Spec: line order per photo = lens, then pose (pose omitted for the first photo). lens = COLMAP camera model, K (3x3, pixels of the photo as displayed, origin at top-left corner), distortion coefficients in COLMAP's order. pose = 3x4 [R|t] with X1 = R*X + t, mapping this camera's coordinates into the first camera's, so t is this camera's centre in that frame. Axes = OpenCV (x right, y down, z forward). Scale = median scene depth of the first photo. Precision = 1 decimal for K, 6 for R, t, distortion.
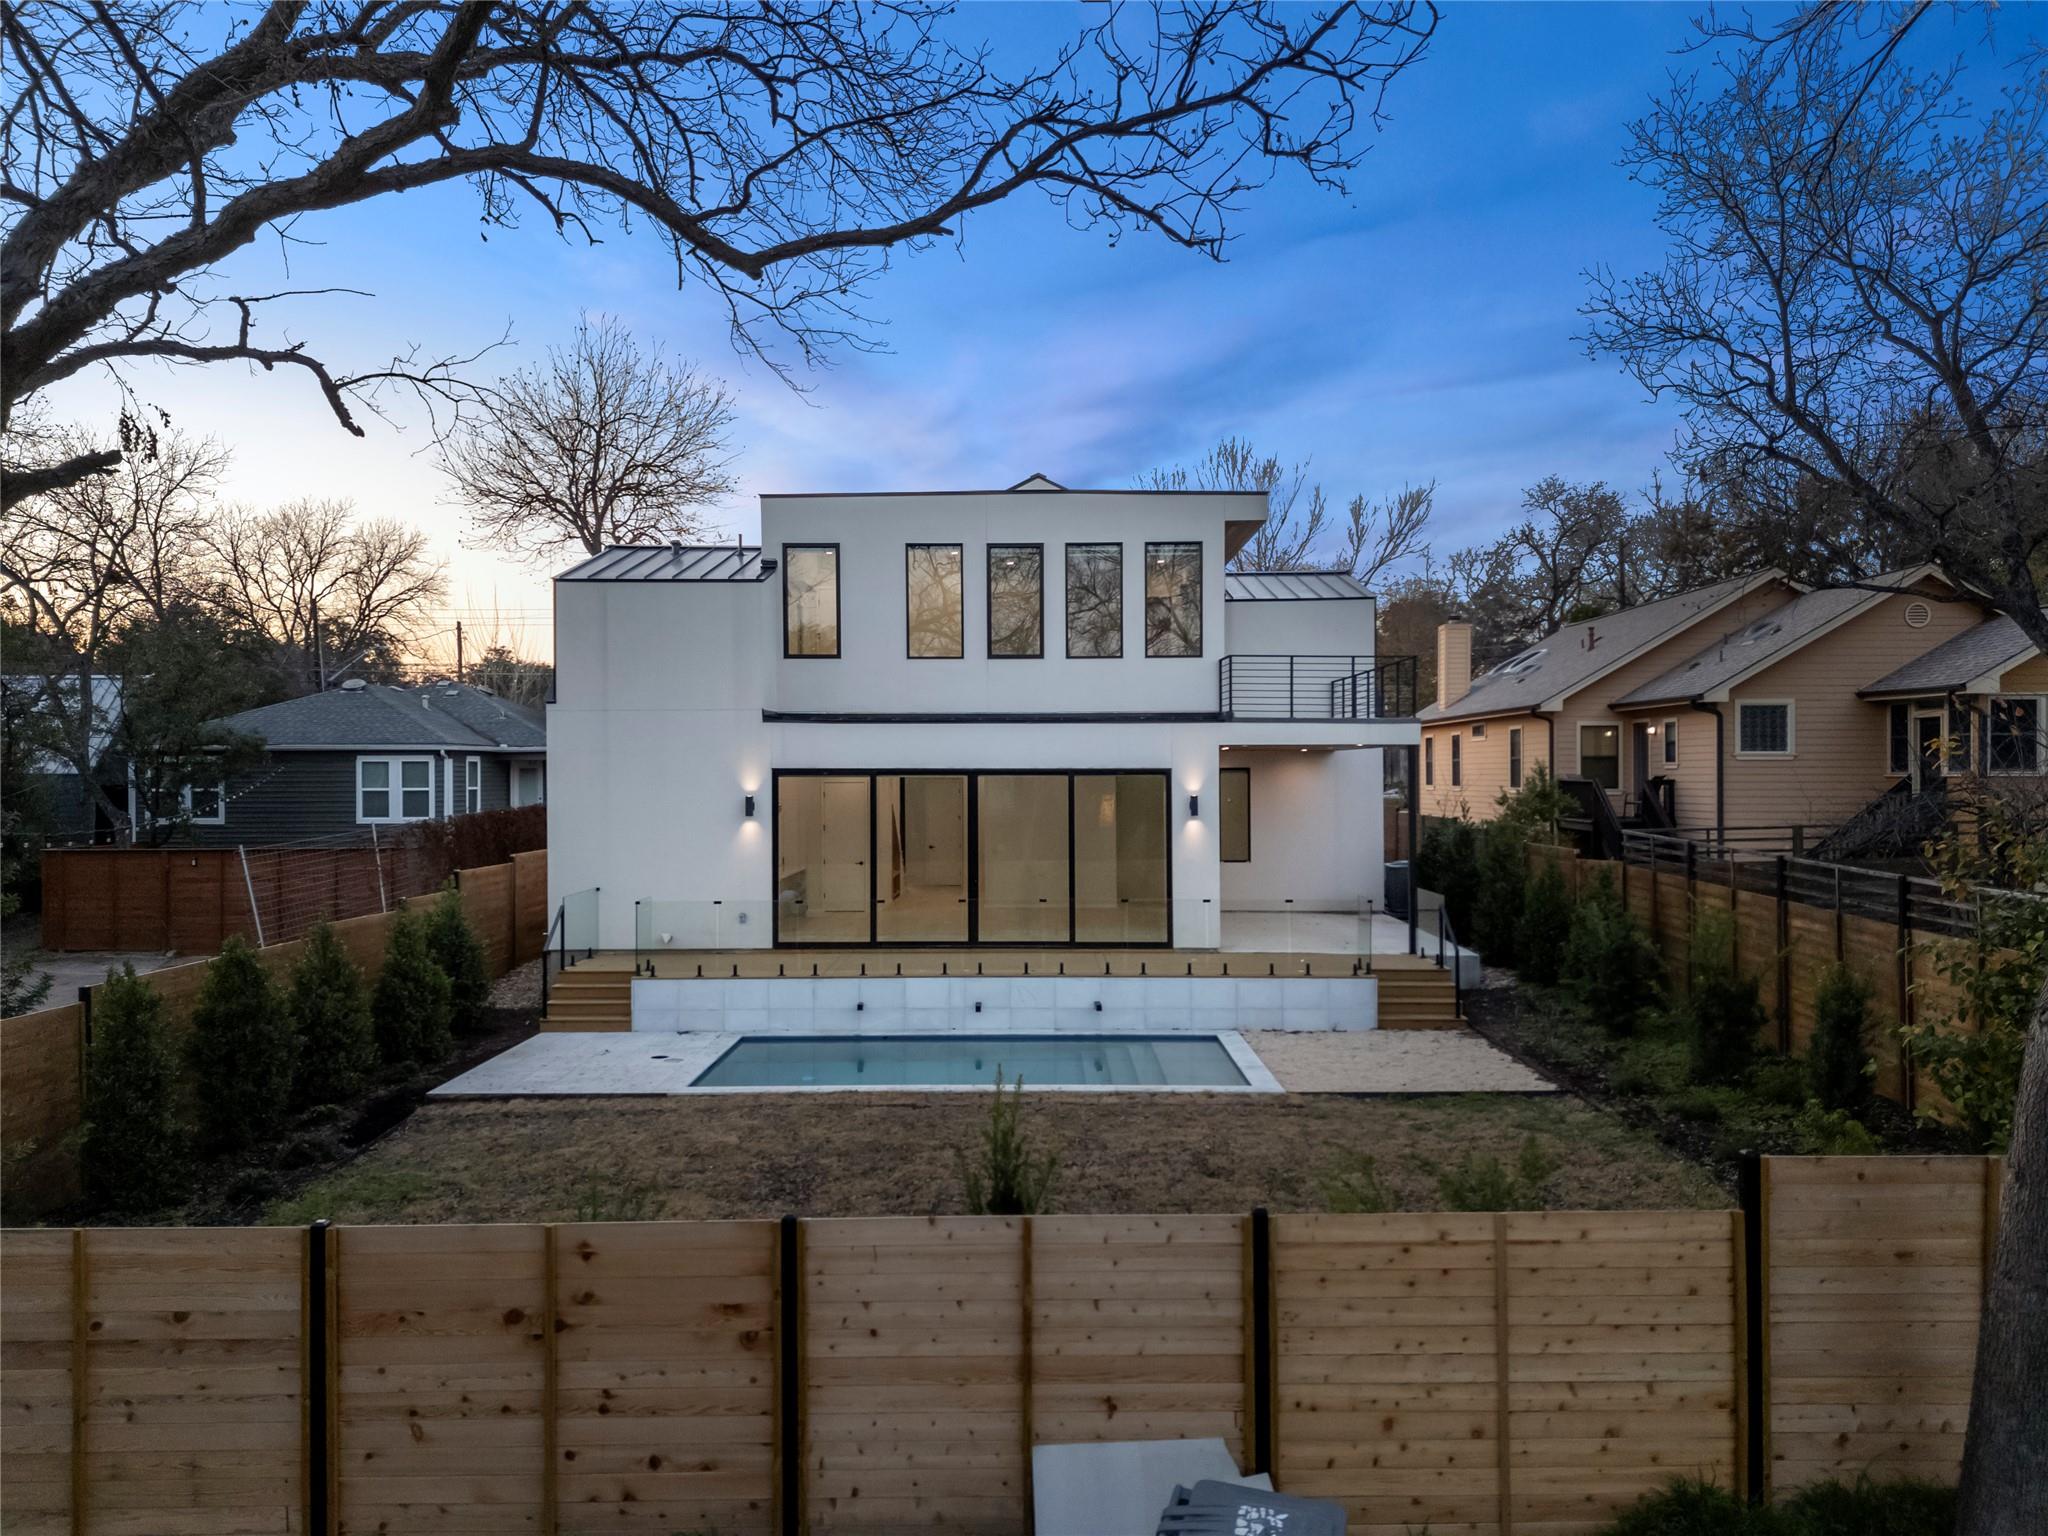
lens RADIAL K [[1509.9, 0, 1024.0], [0, 1509.9, 768.0], [0, 0, 1]] dist [0.127251, -0.151767]
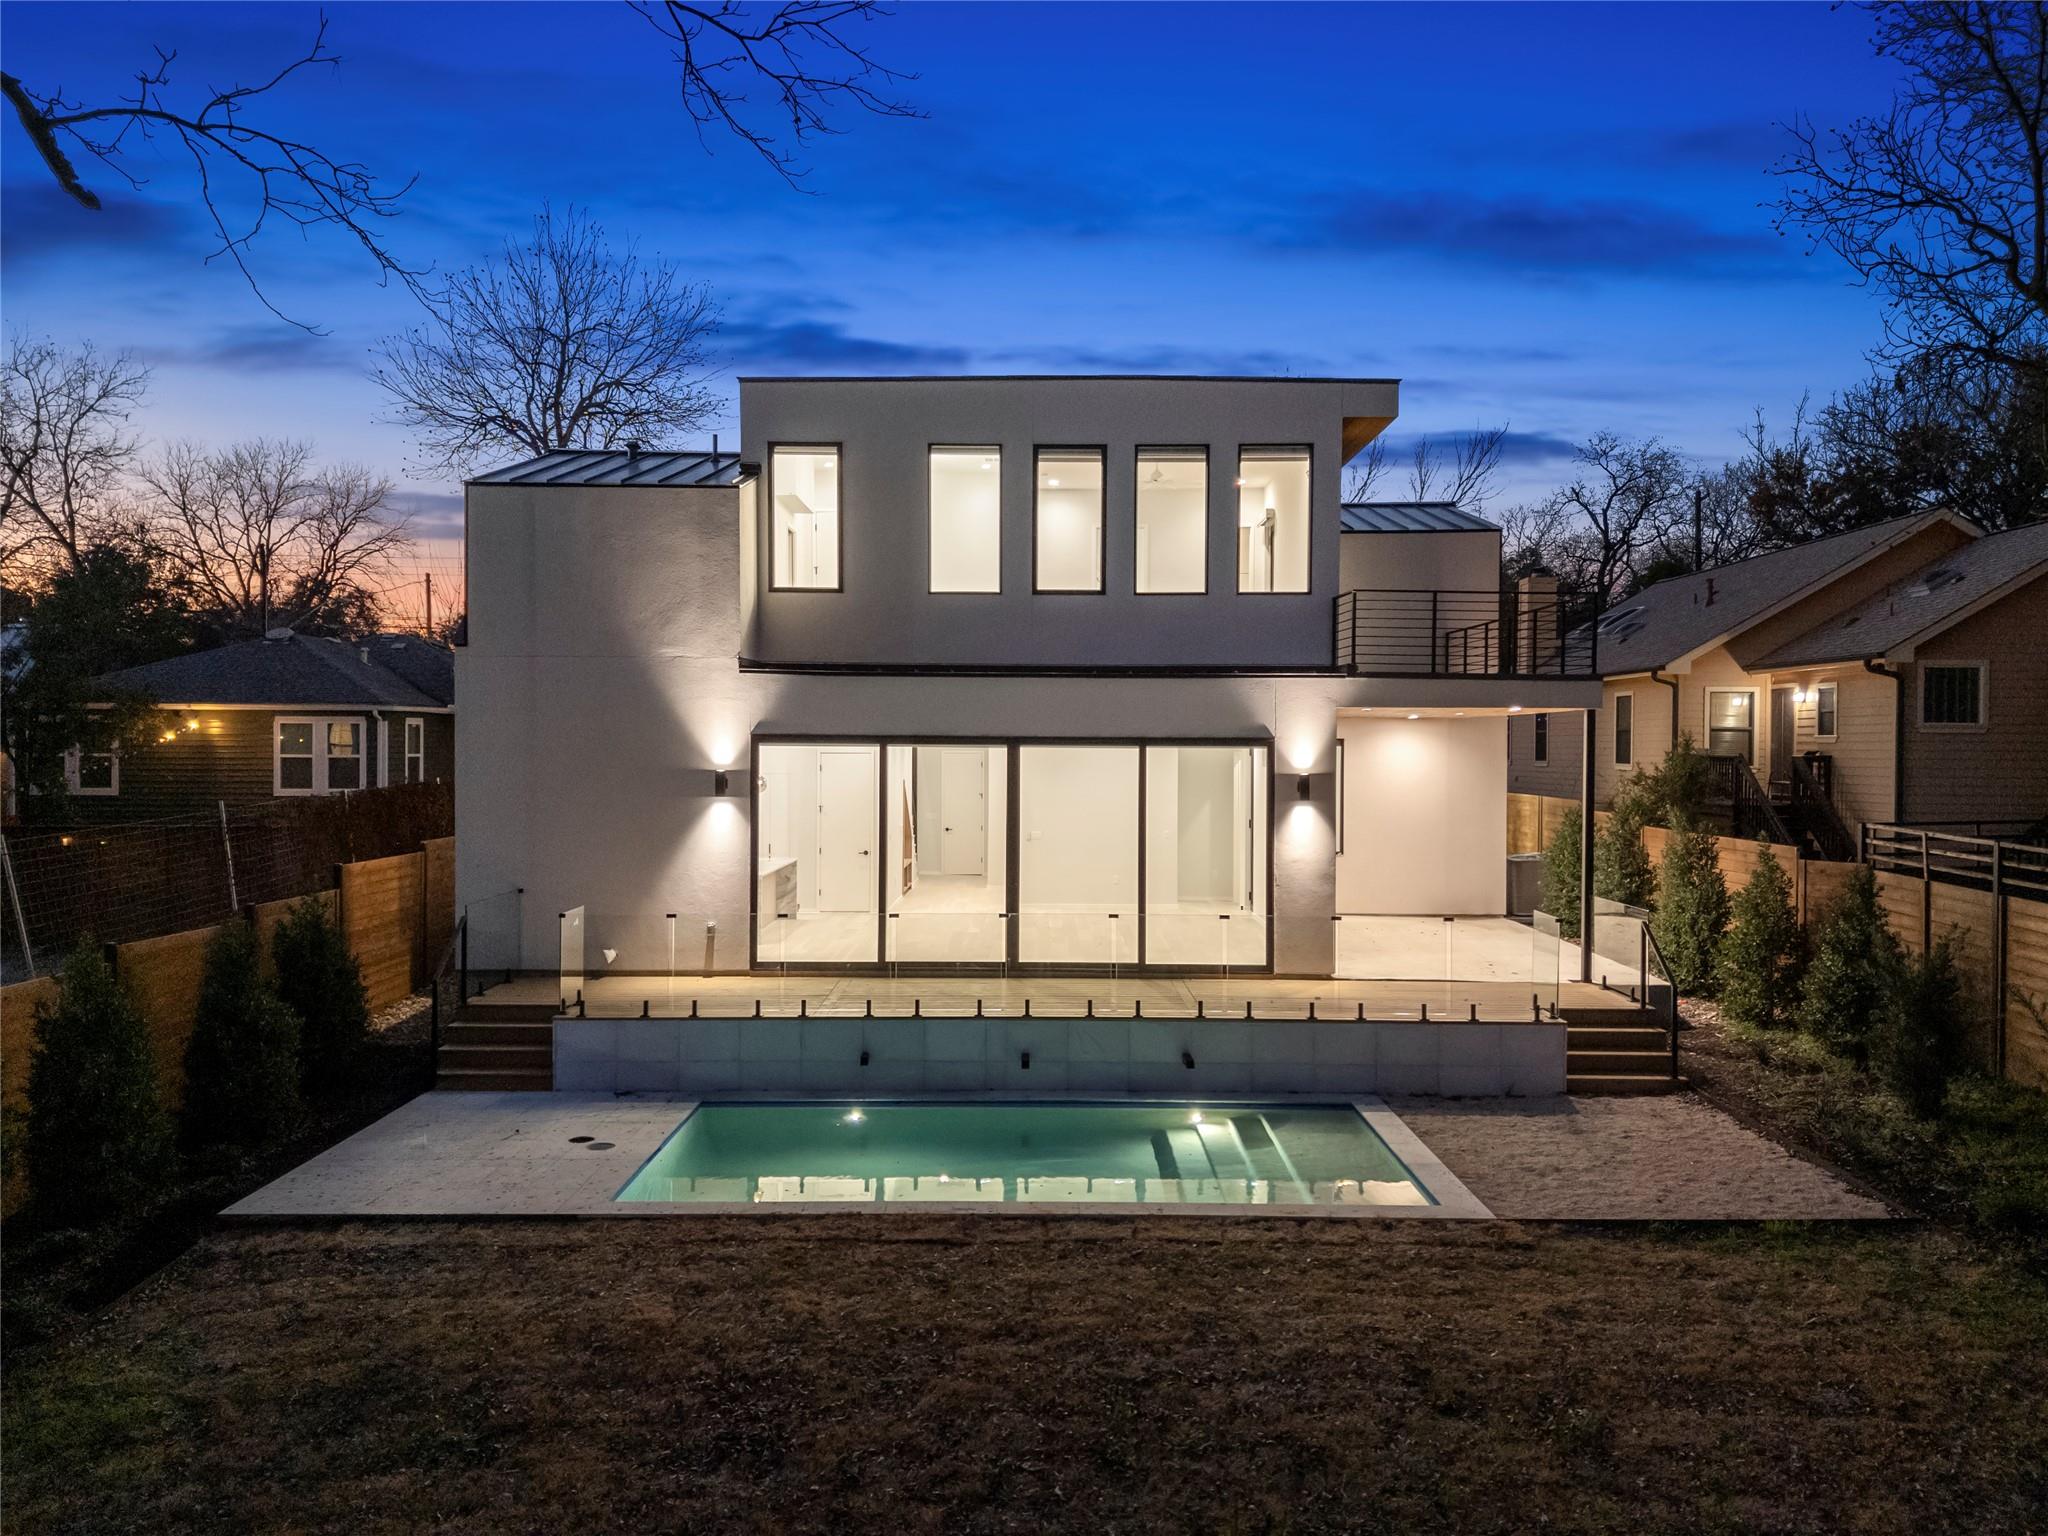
lens RADIAL K [[1428.4, 0, 1034.7], [0, 1428.4, 719.1], [0, 0, 1]] dist [0.047162, -0.001687]
pose [[0.999880, 0.007626, 0.013510, -0.025012], [-0.007451, 0.999889, -0.012912, 0.000857], [-0.013607, 0.012809, 0.999825, 0.209838]]
